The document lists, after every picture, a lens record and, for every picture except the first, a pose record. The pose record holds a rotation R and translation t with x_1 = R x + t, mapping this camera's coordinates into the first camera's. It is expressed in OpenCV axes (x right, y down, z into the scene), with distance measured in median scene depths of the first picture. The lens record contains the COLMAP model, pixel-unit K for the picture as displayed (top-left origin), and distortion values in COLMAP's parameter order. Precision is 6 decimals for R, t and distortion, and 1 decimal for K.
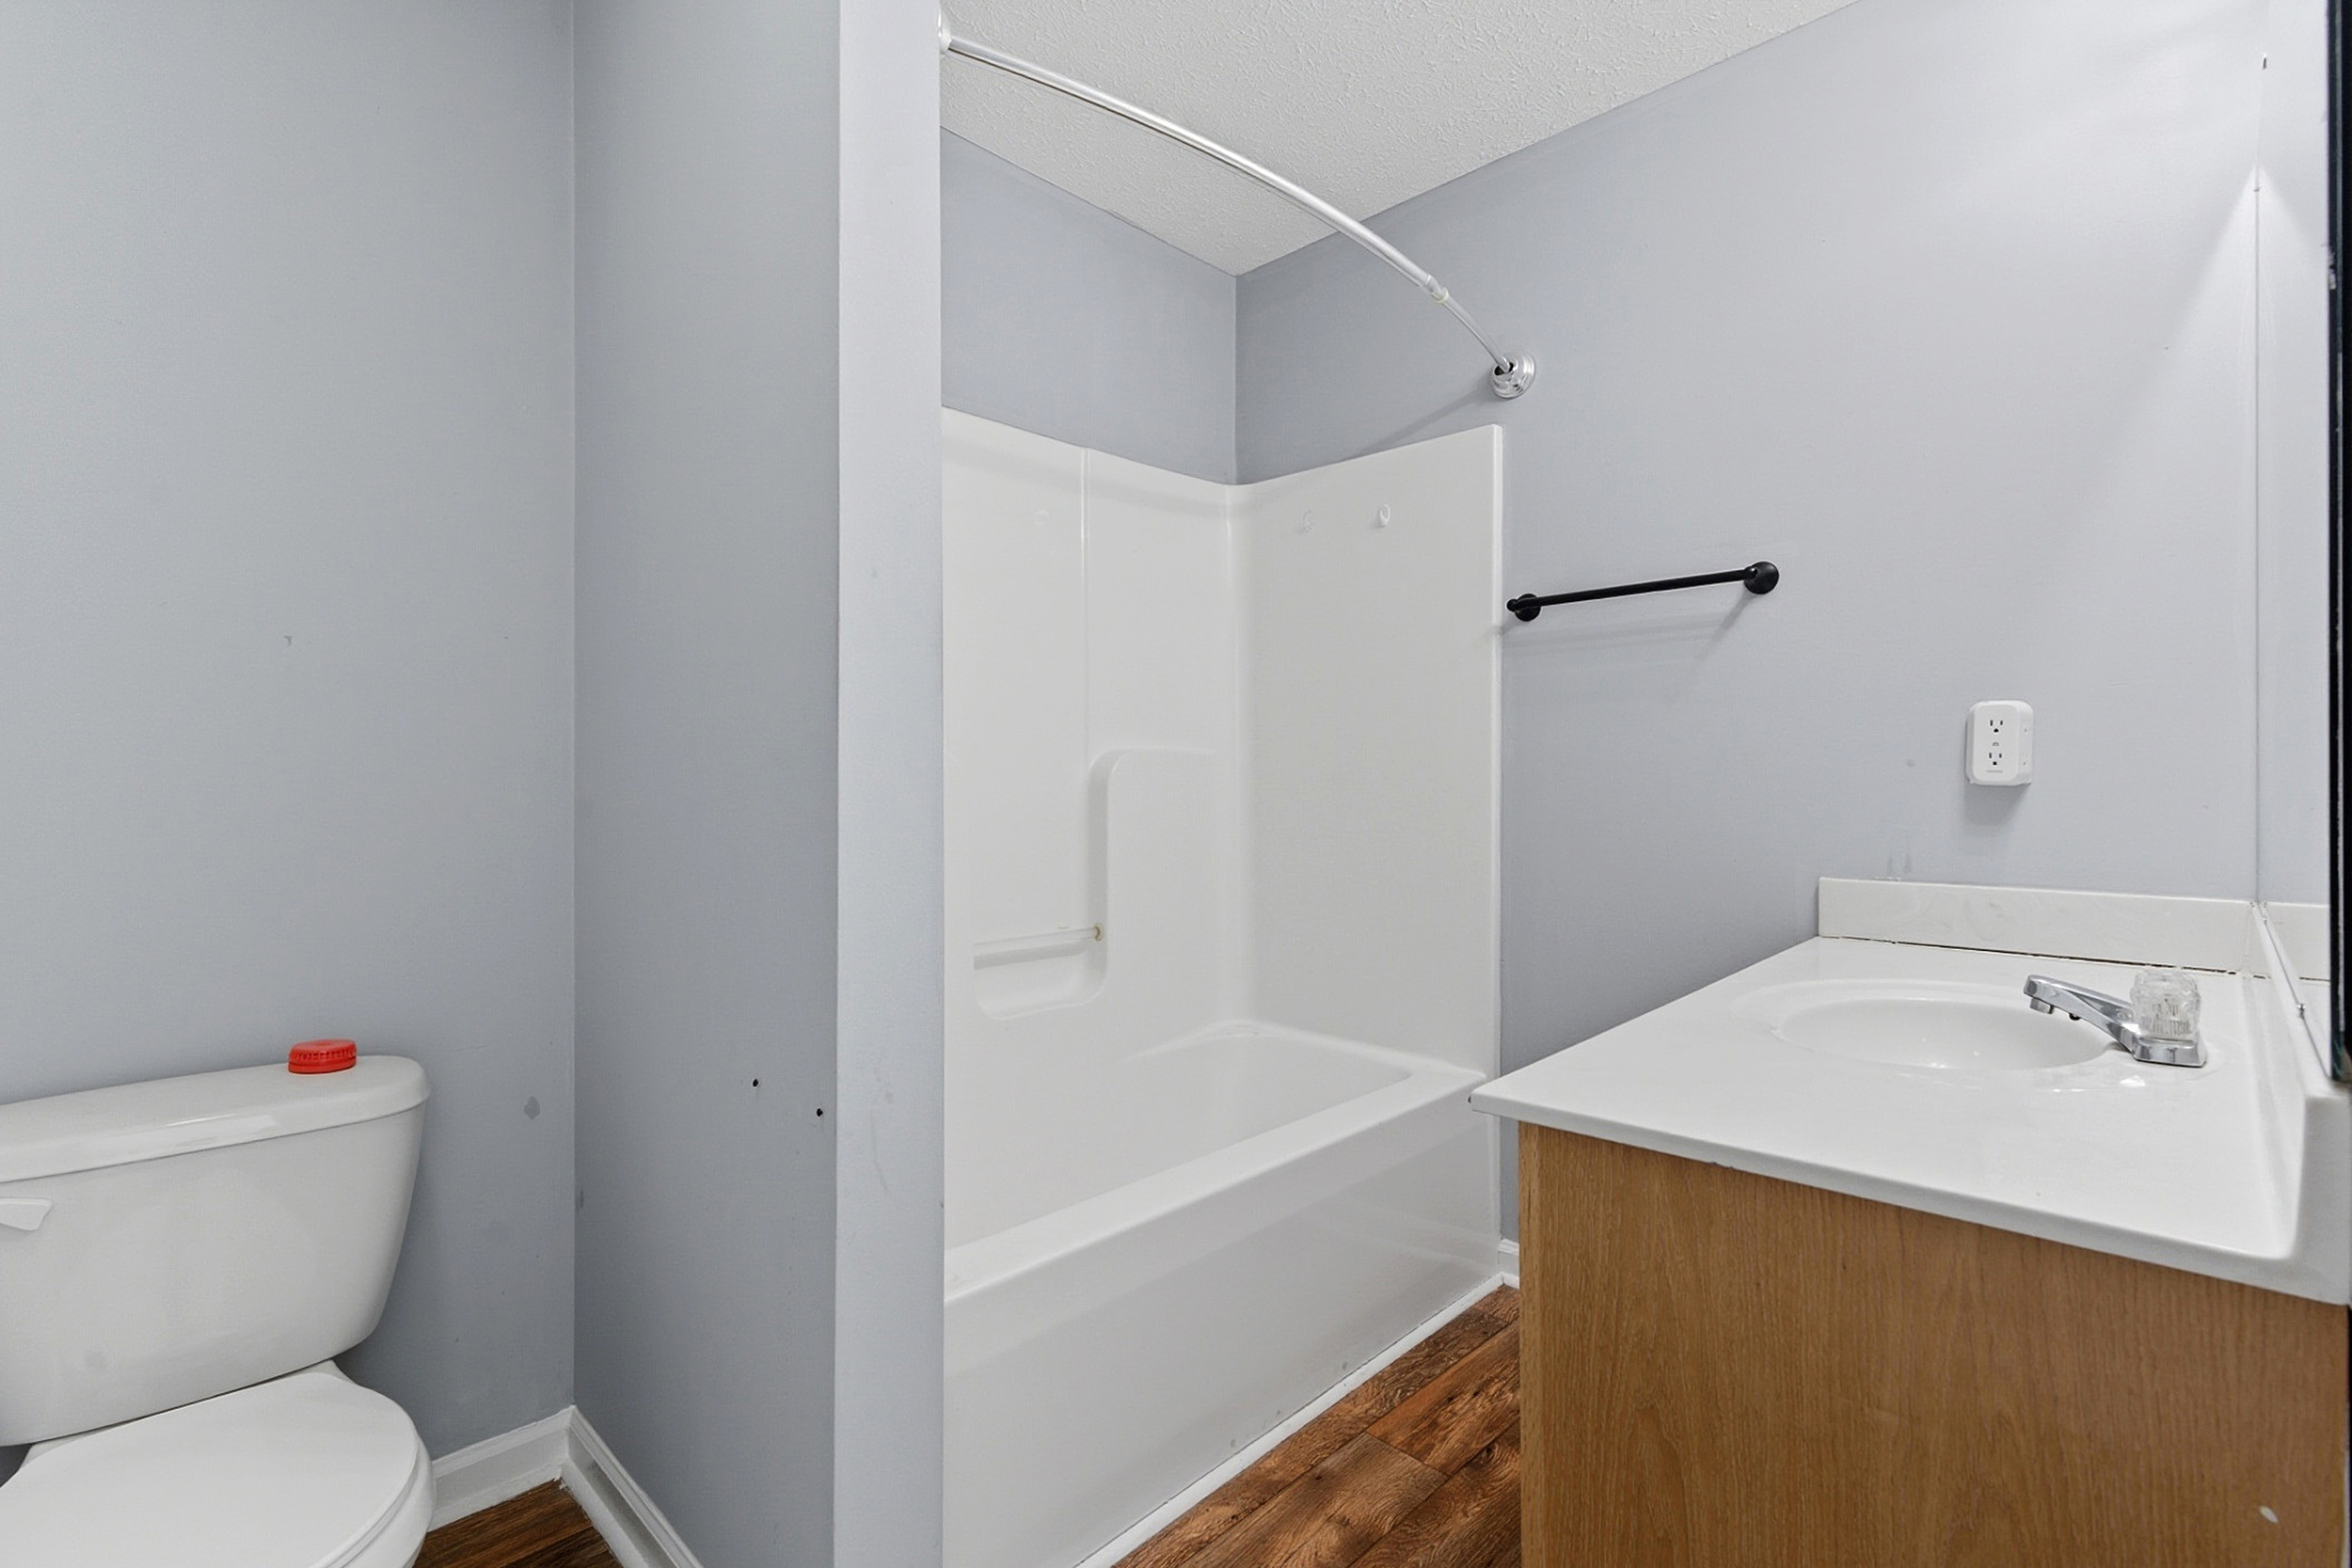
lens RADIAL K [[1082.8, 0, 1166.9], [0, 1082.8, 777.9], [0, 0, 1]] dist [0.002923, 0.002388]
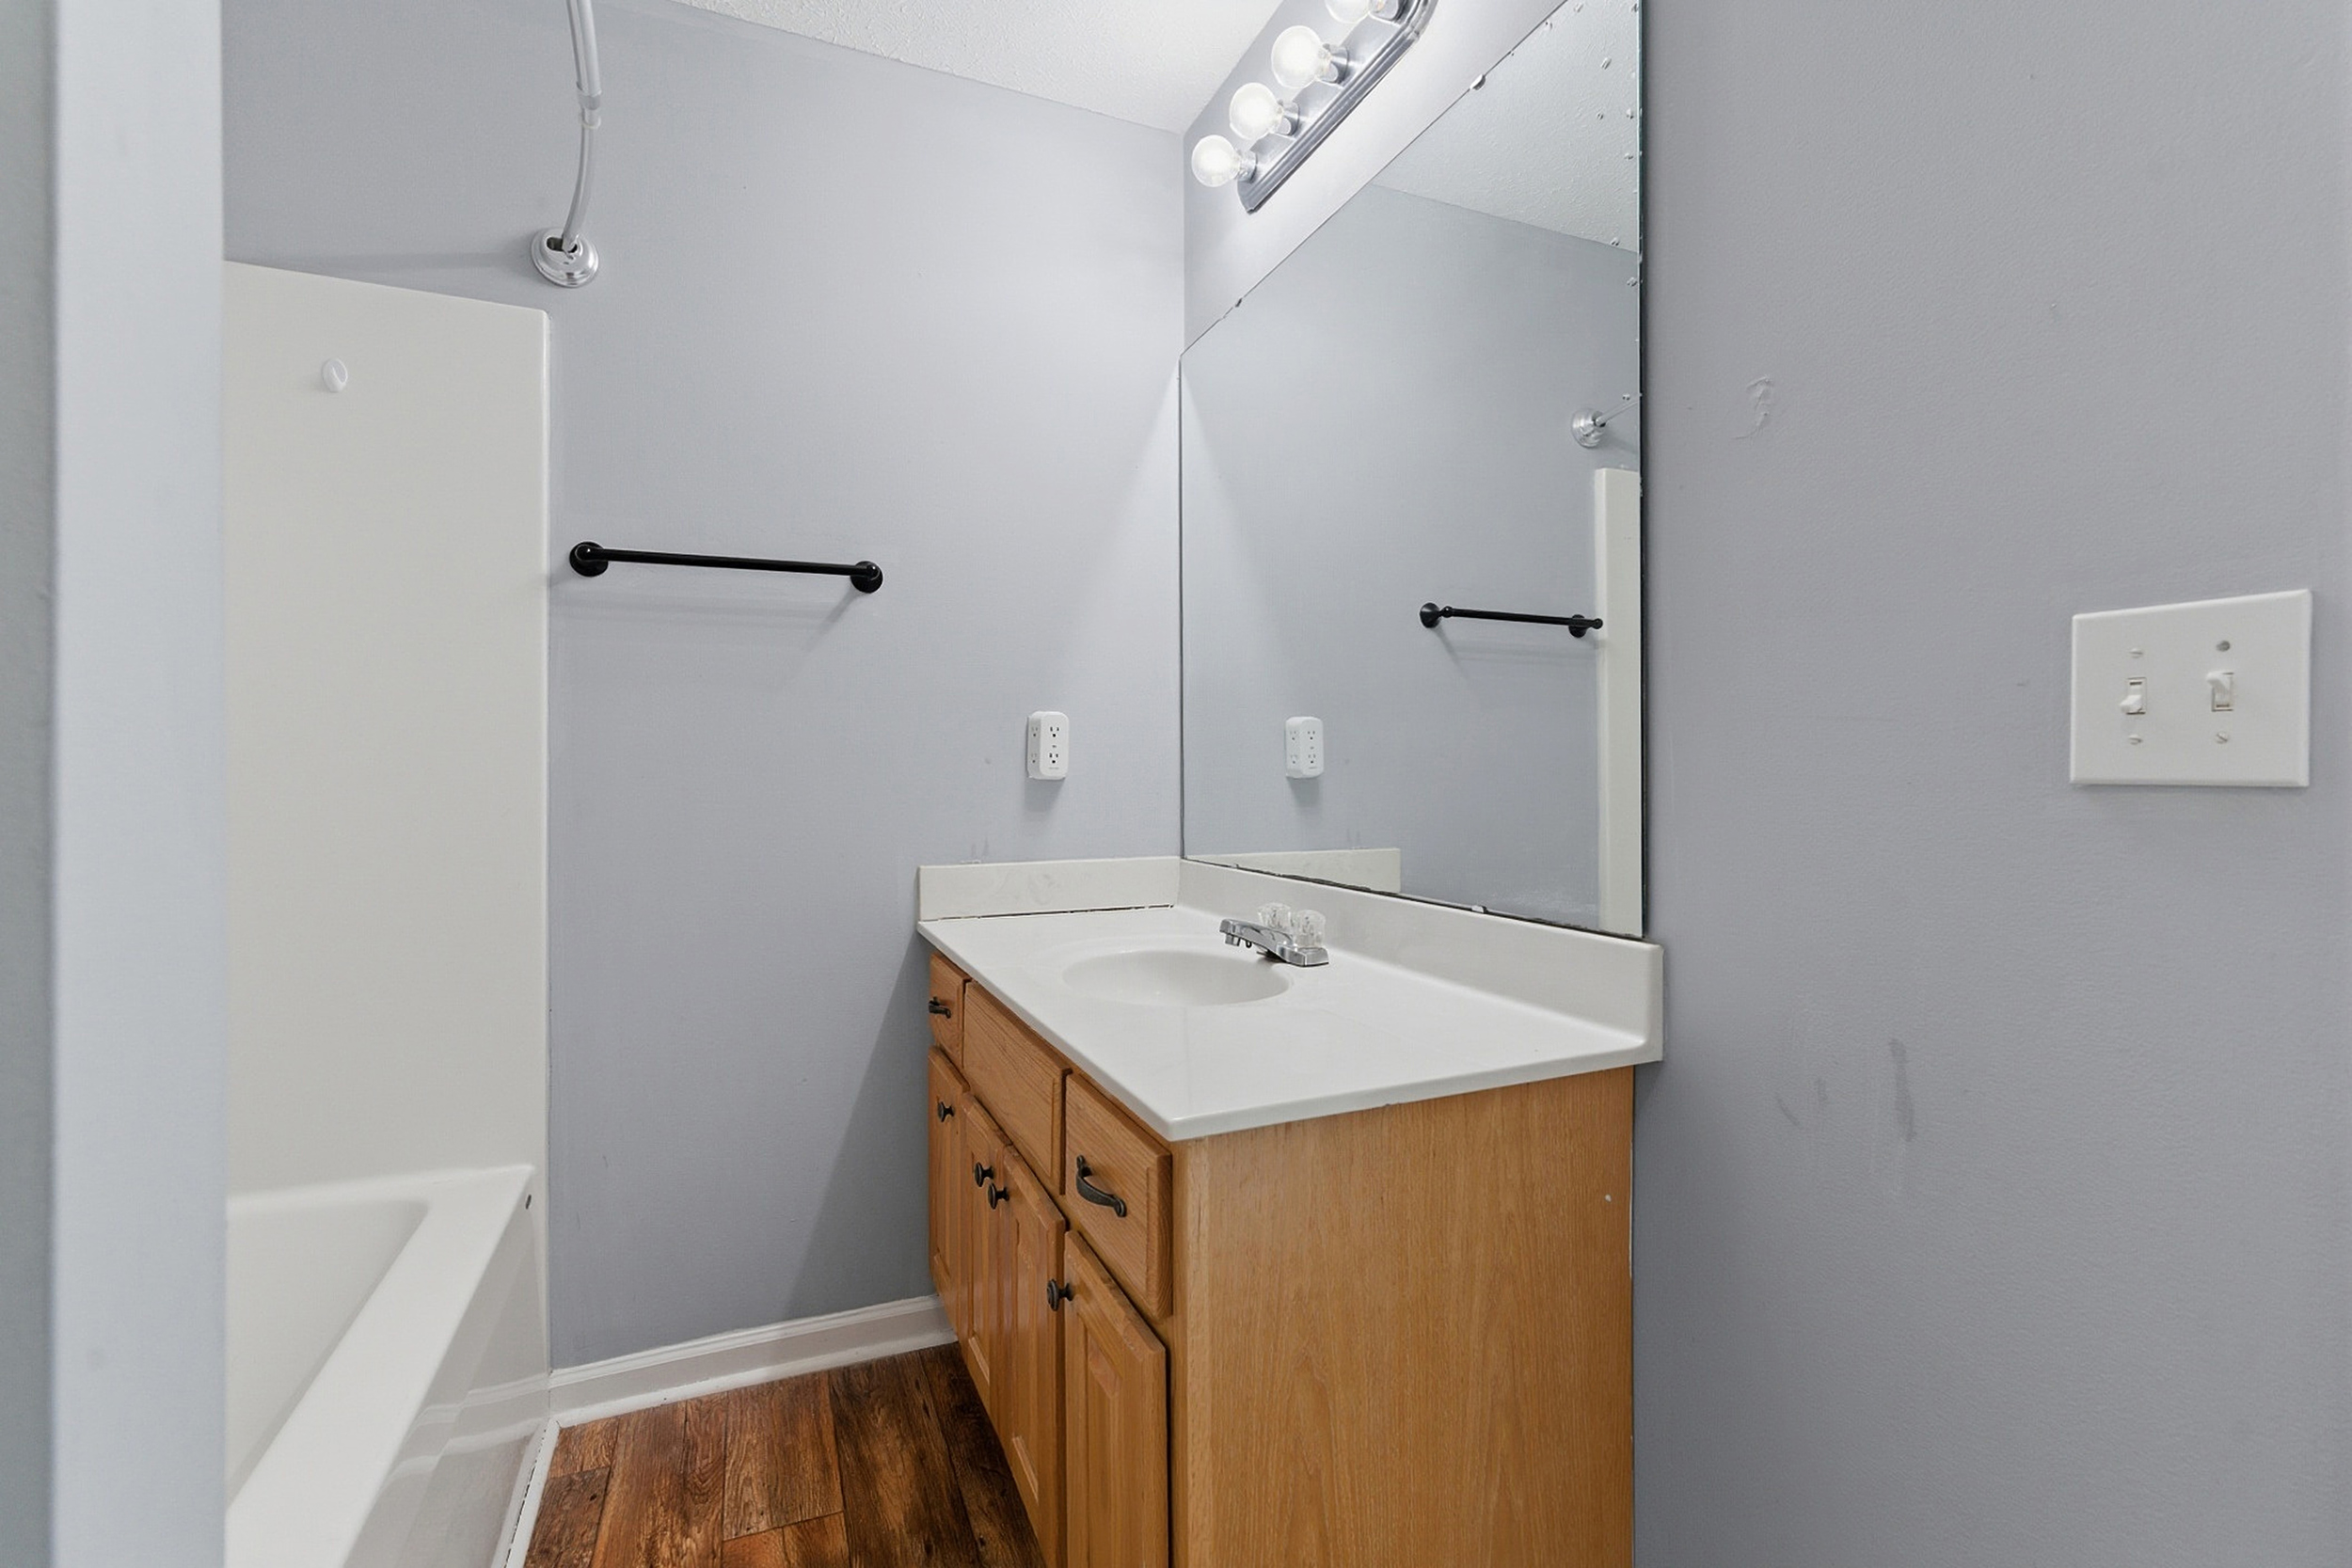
lens RADIAL K [[1082.8, 0, 1164.6], [0, 1082.8, 777.5], [0, 0, 1]] dist [0.002923, 0.002388]
pose [[0.356574, -0.000820, 0.934267, -0.347974], [0.000731, 1.000000, 0.000599, 0.003978], [-0.934267, 0.000469, 0.356574, 0.434151]]
